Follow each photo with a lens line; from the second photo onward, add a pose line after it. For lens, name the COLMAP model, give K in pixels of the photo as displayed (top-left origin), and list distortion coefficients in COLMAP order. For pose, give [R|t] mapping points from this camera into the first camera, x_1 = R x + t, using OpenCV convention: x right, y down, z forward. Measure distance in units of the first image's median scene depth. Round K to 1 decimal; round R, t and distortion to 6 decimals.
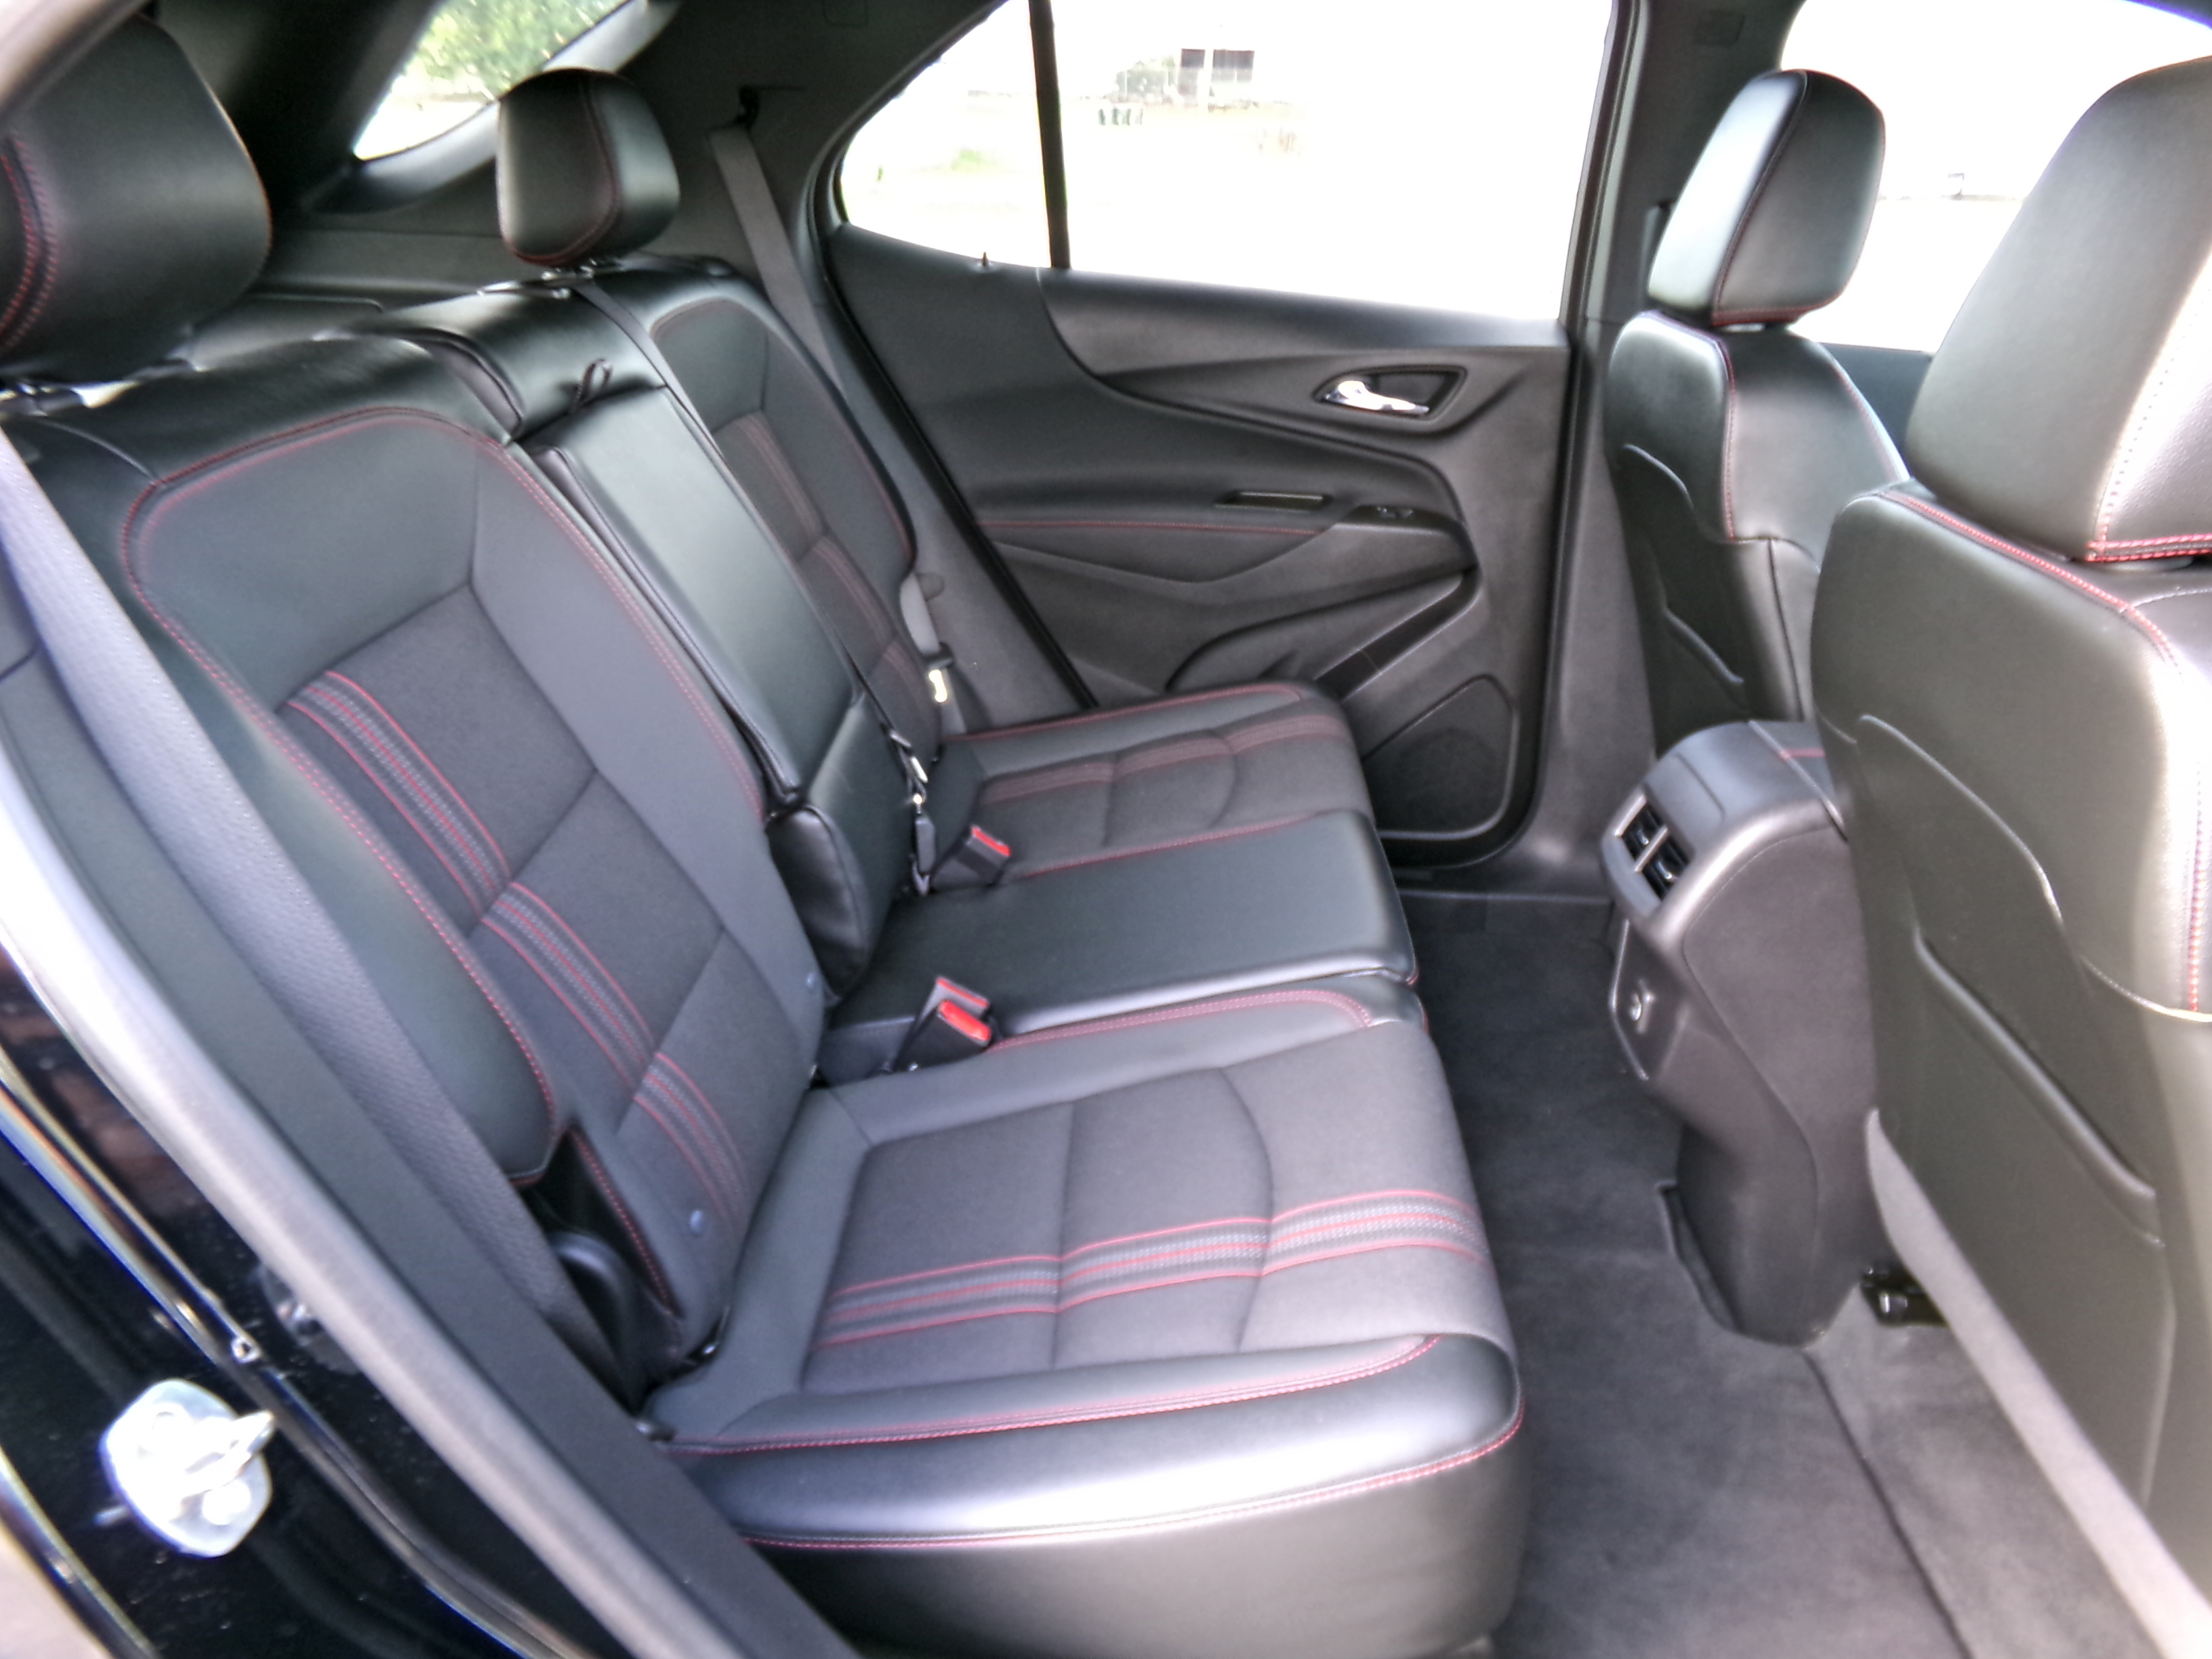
lens RADIAL K [[1466.2, 0, 1099.3], [0, 1466.2, 831.9], [0, 0, 1]] dist [-0.003171, 0.003824]
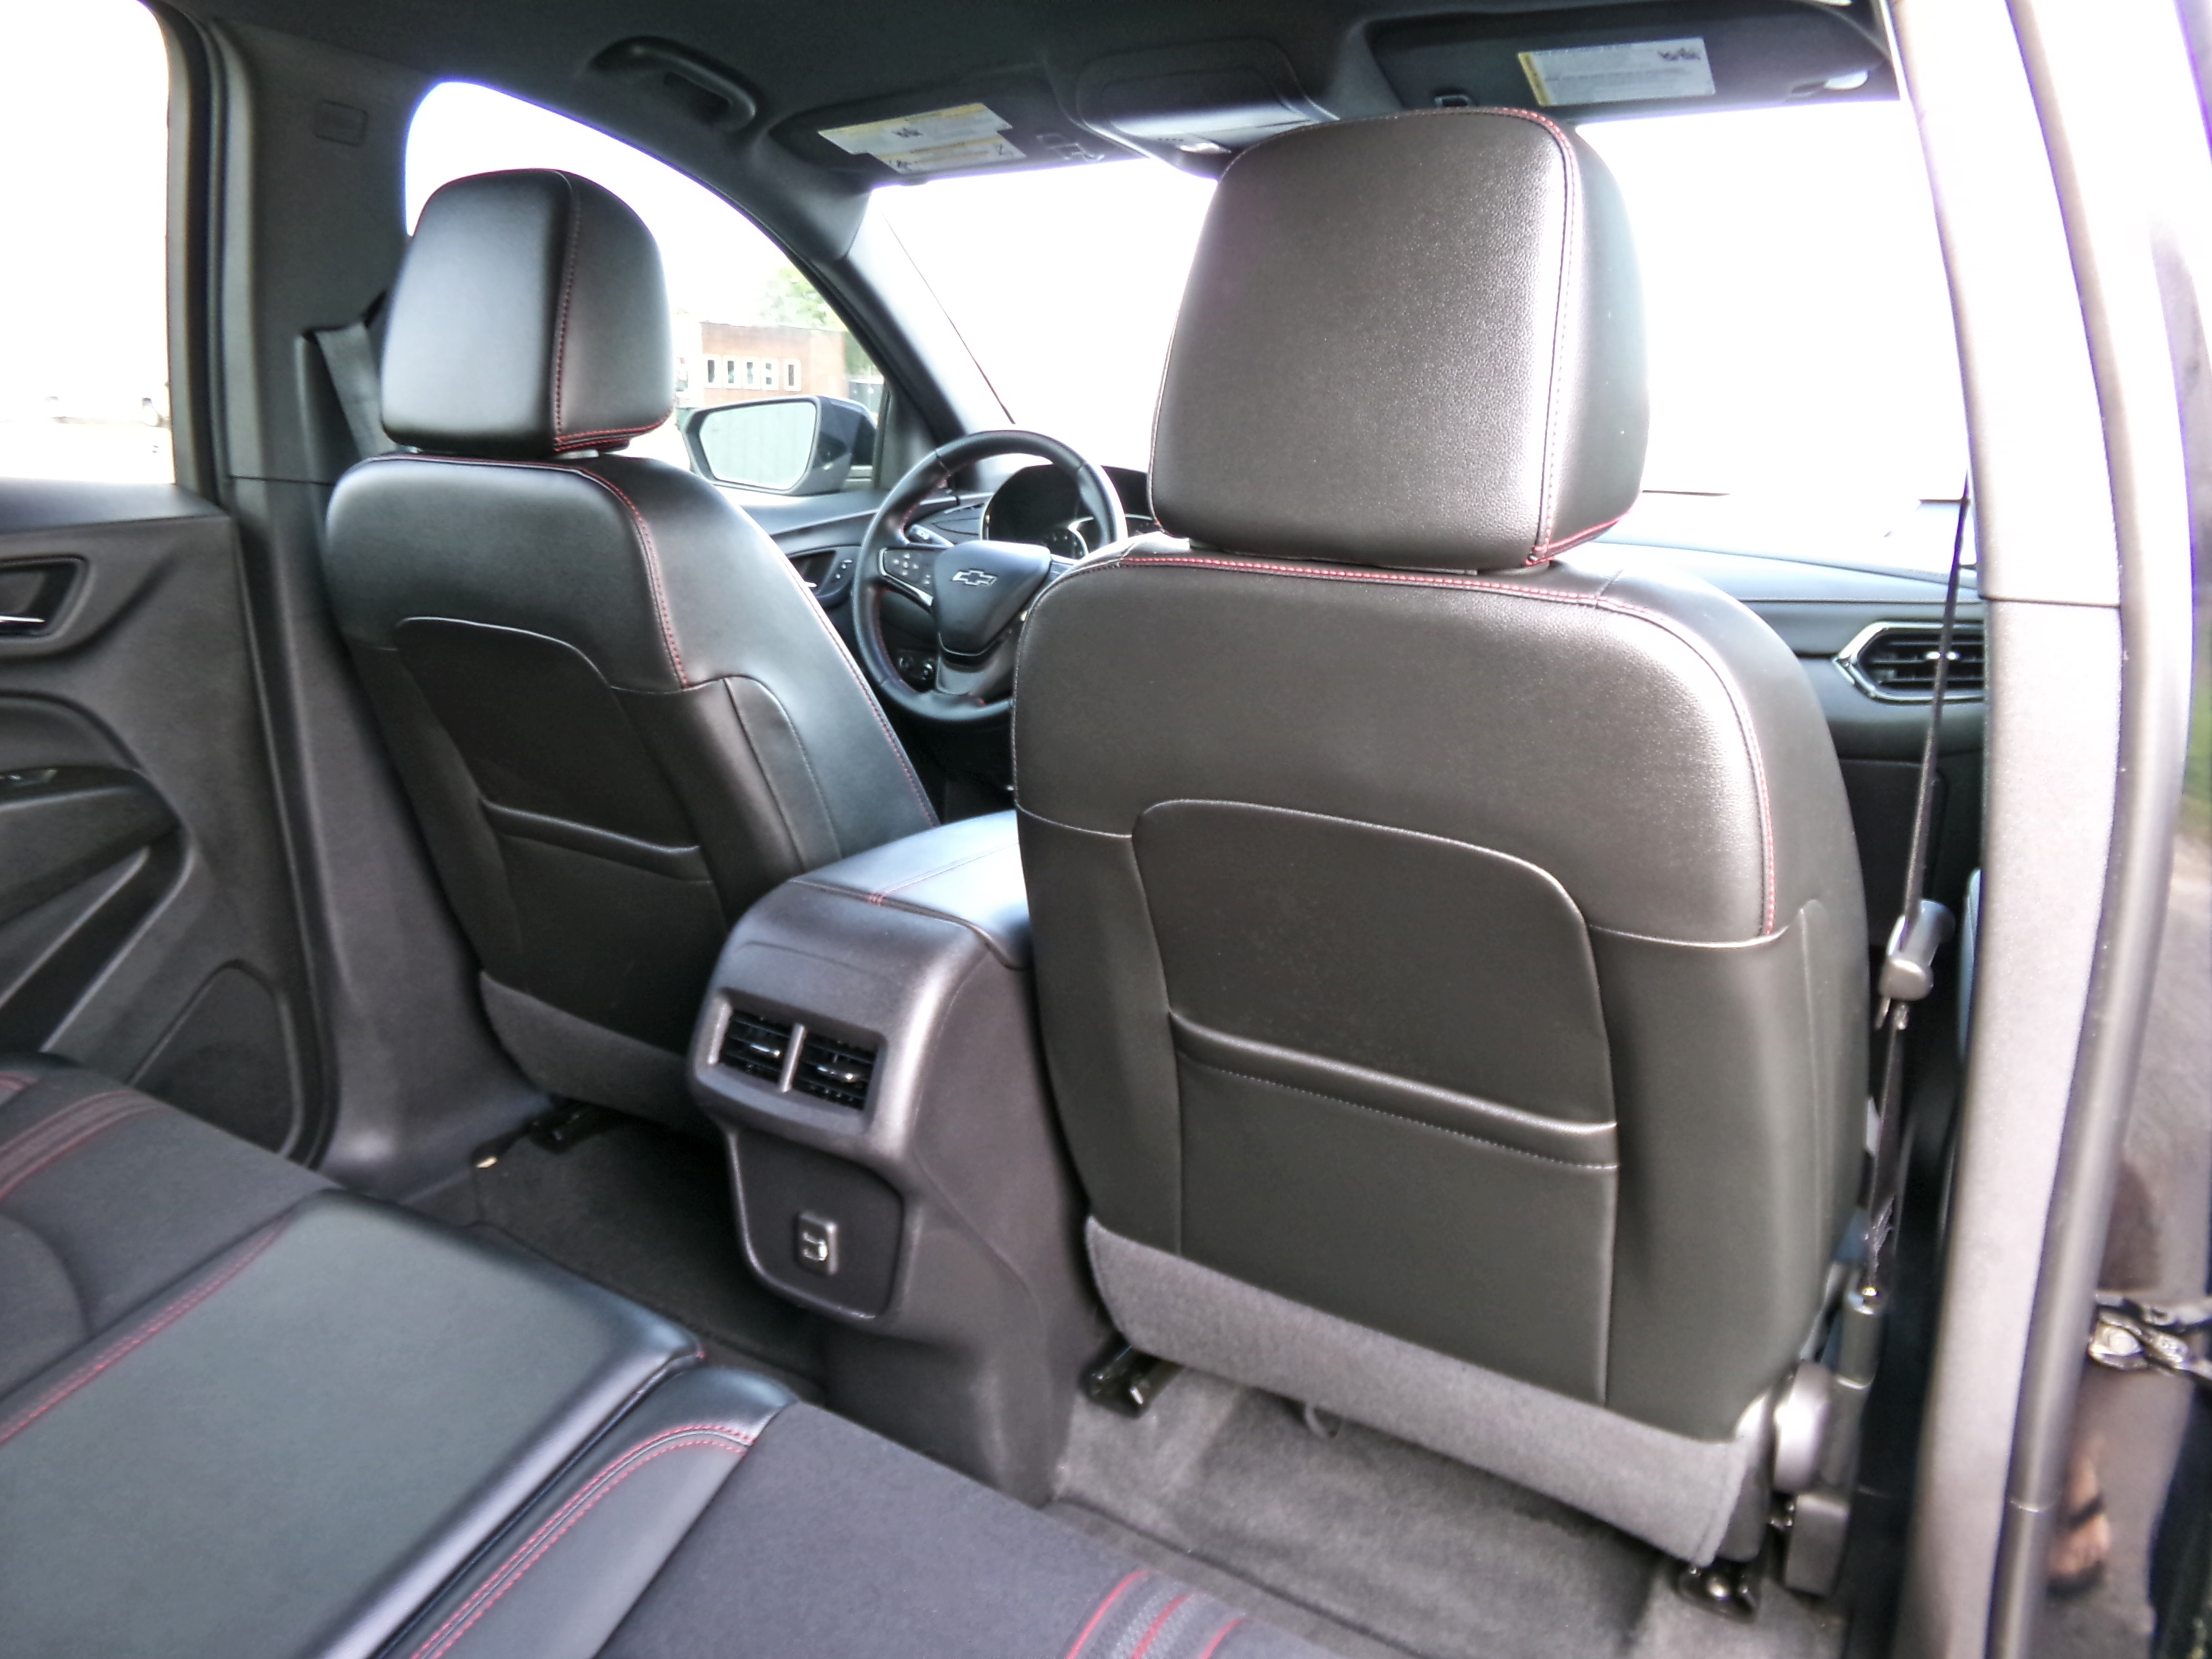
lens RADIAL K [[1466.2, 0, 1113.2], [0, 1466.2, 829.4], [0, 0, 1]] dist [-0.003171, 0.003824]
pose [[0.484117, -0.255898, 0.836748, -0.127664], [0.361510, 0.929342, 0.075057, -0.071016], [-0.796832, 0.266156, 0.542420, 0.265082]]
